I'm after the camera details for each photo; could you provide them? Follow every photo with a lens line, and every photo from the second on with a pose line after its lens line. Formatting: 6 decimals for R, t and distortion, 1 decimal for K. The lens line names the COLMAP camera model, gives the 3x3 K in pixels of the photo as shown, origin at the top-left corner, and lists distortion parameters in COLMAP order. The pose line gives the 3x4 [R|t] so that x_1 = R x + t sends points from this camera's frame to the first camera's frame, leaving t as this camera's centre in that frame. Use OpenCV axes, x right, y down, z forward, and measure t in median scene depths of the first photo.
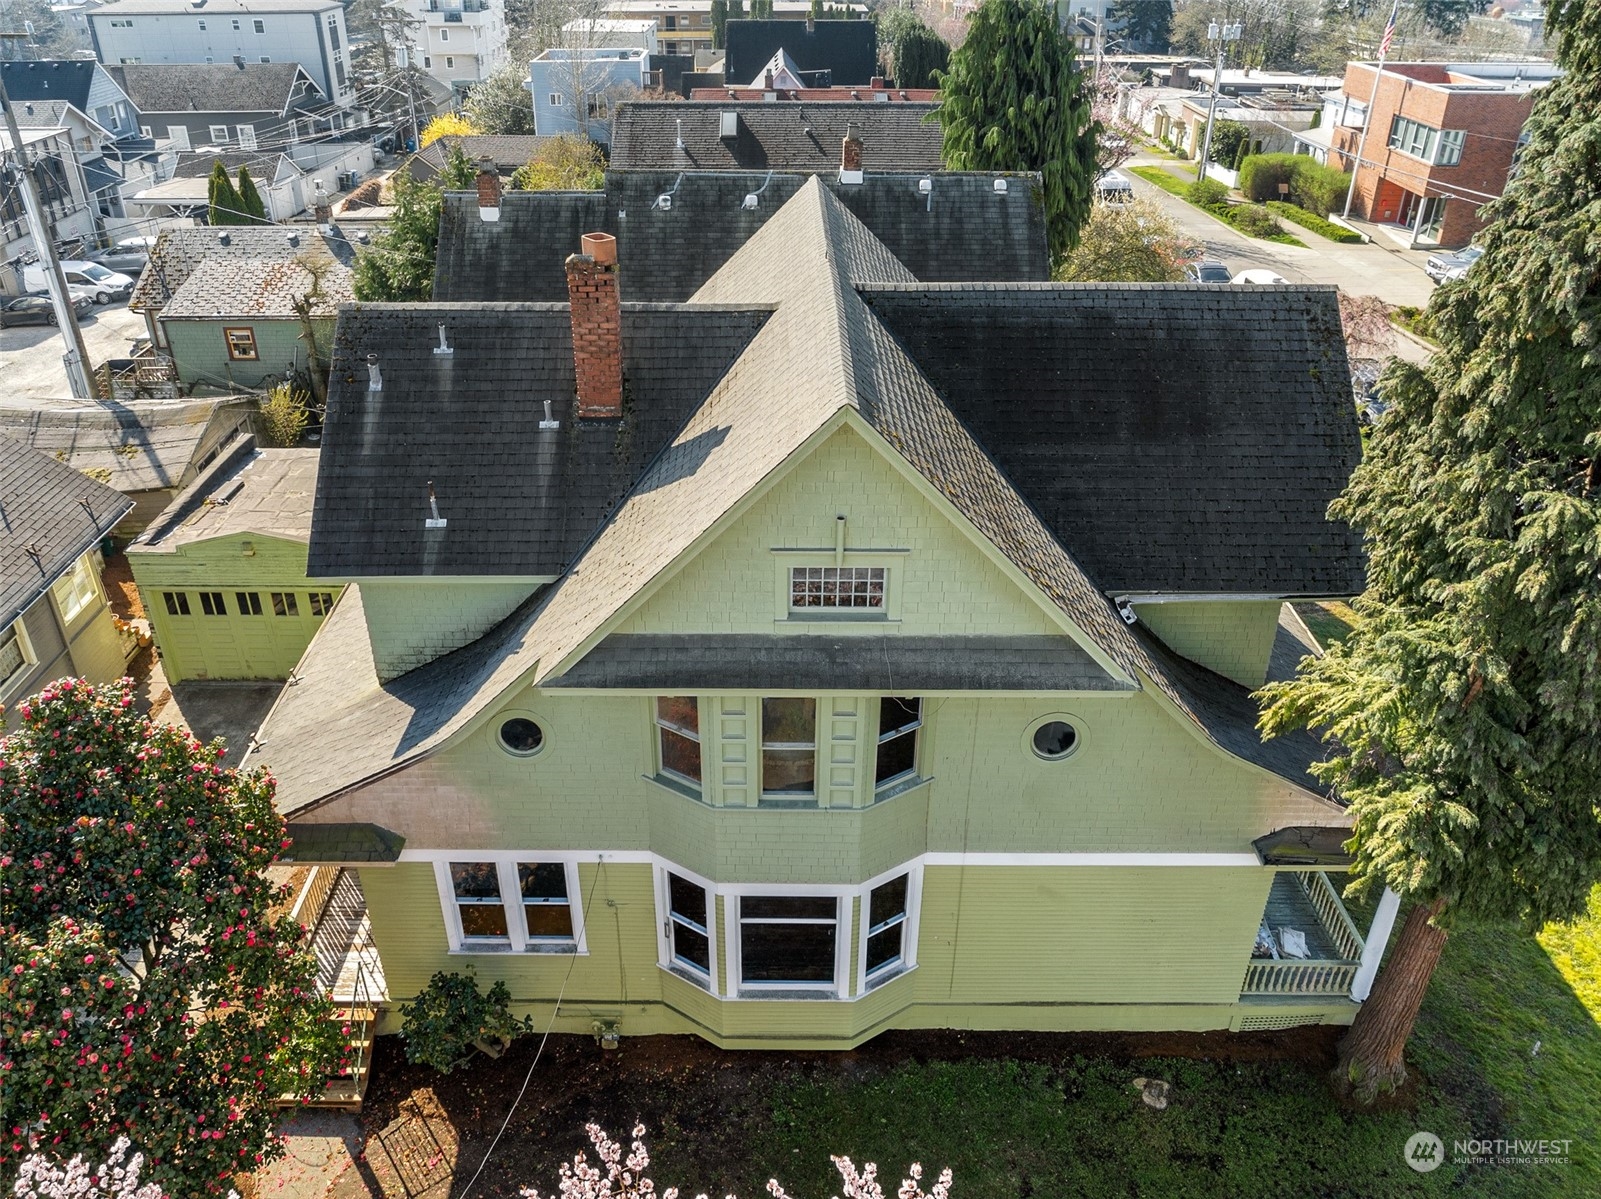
lens RADIAL K [[1125.7, 0, 768.0], [0, 1125.7, 518.8], [0, 0, 1]] dist [-0.040233, -0.002679]
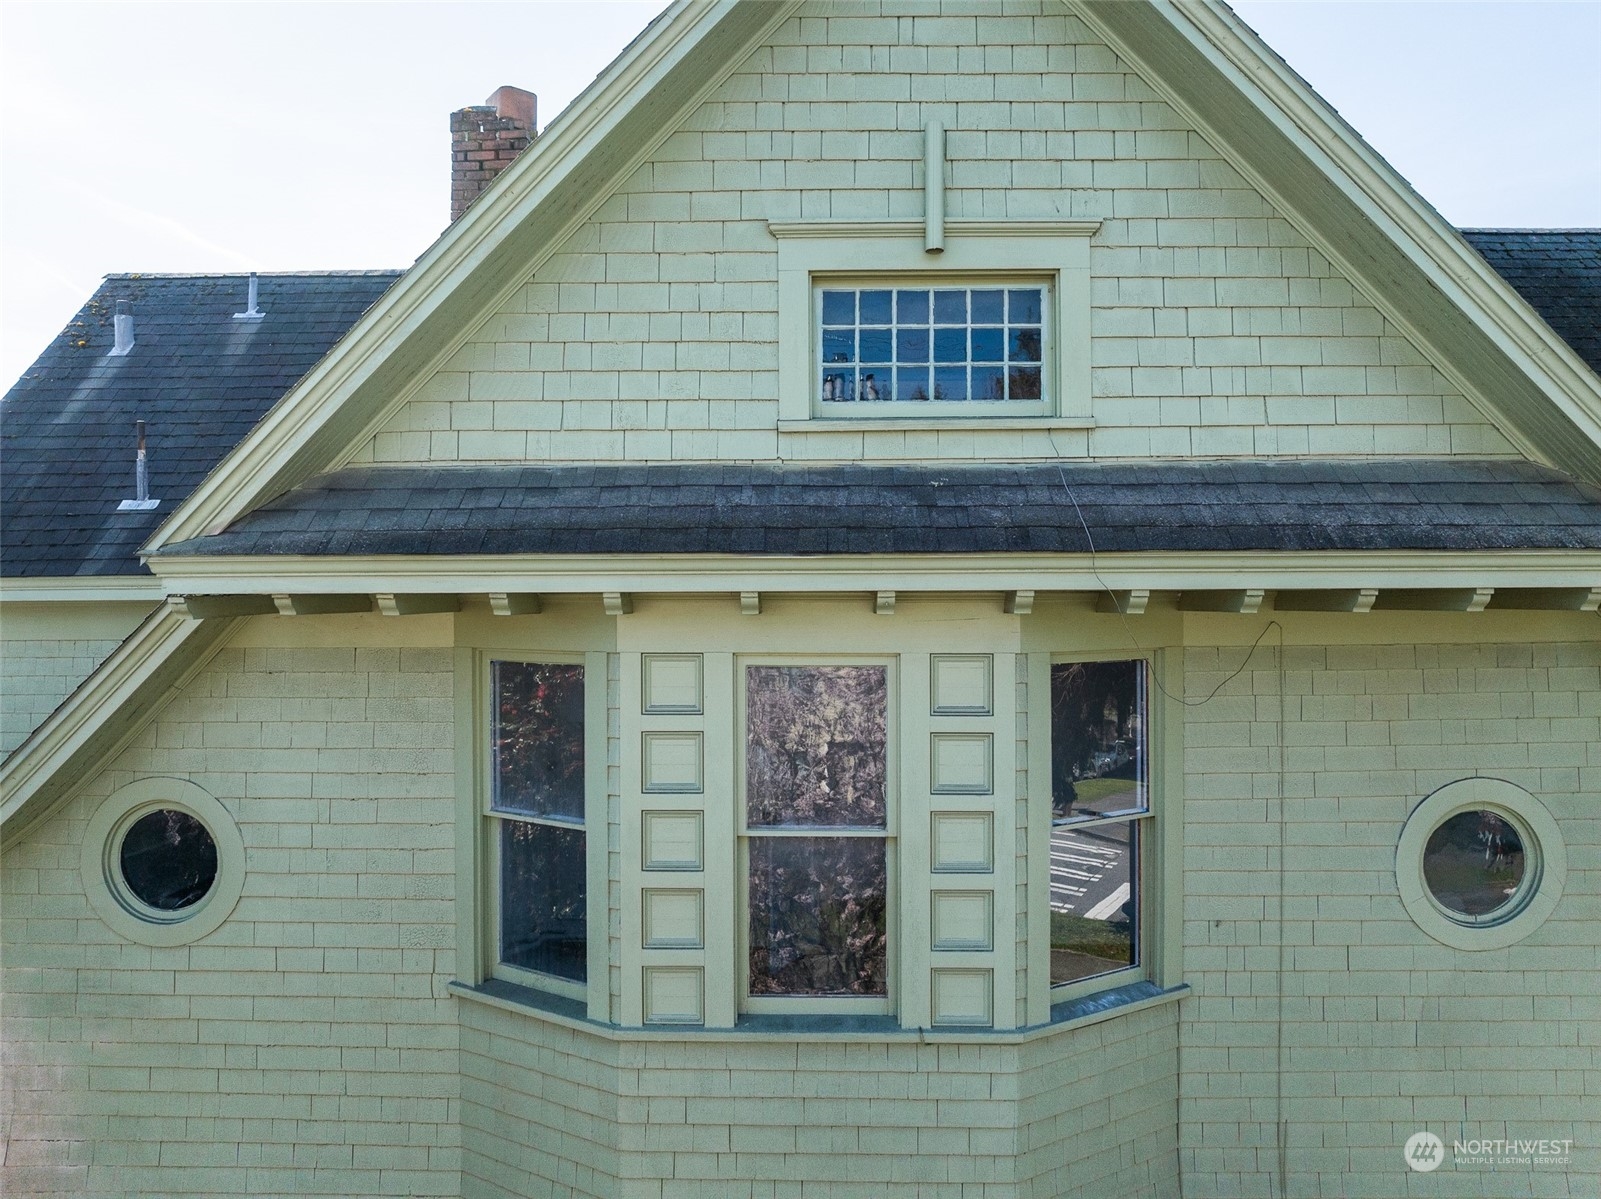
lens RADIAL K [[1125.7, 0, 796.9], [0, 1125.7, 591.6], [0, 0, 1]] dist [-0.040233, -0.002679]
pose [[0.999986, -0.000281, -0.005211, 0.012787], [-0.002177, 0.885073, -0.465447, 0.291295], [0.004743, 0.465452, 0.885060, 0.591787]]
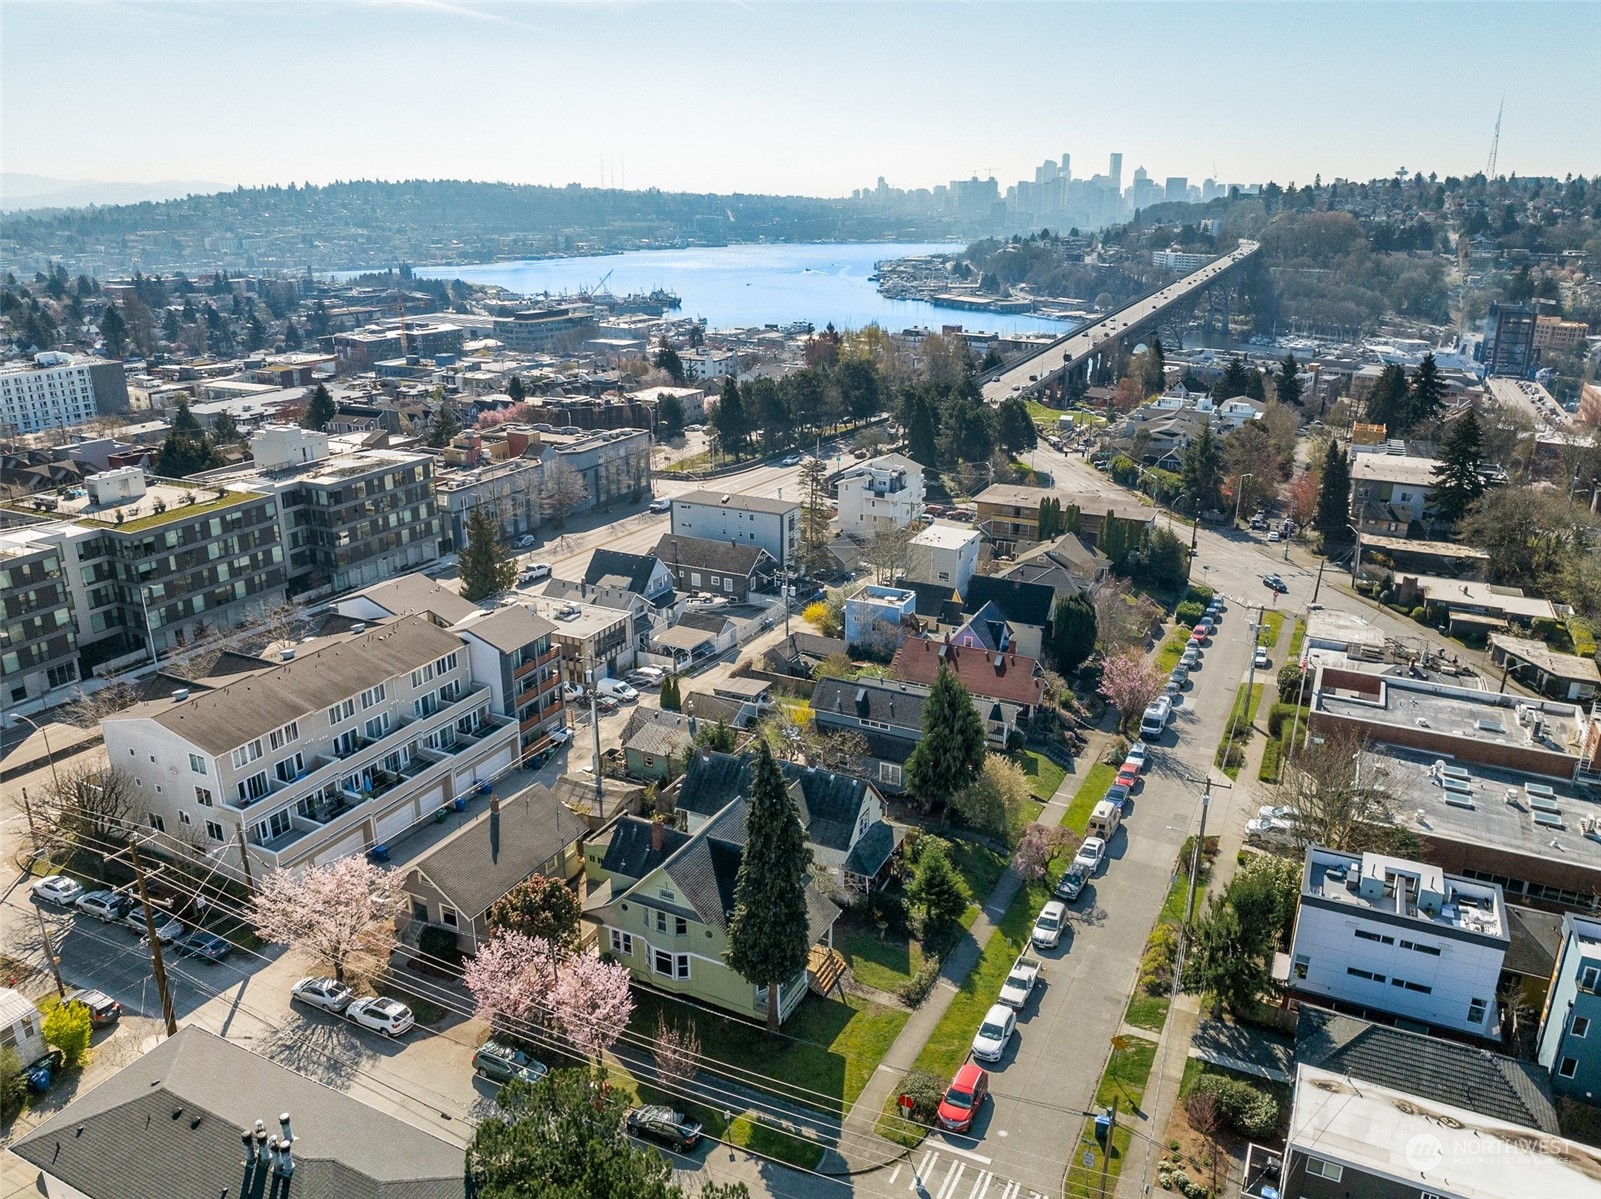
lens RADIAL K [[1125.7, 0, 799.4], [0, 1125.7, 603.2], [0, 0, 1]] dist [-0.040233, -0.002679]
pose [[0.895040, 0.147230, -0.420984, 2.569488], [-0.212007, 0.970923, -0.111181, -0.801663], [0.392374, 0.188762, 0.900229, -3.782876]]
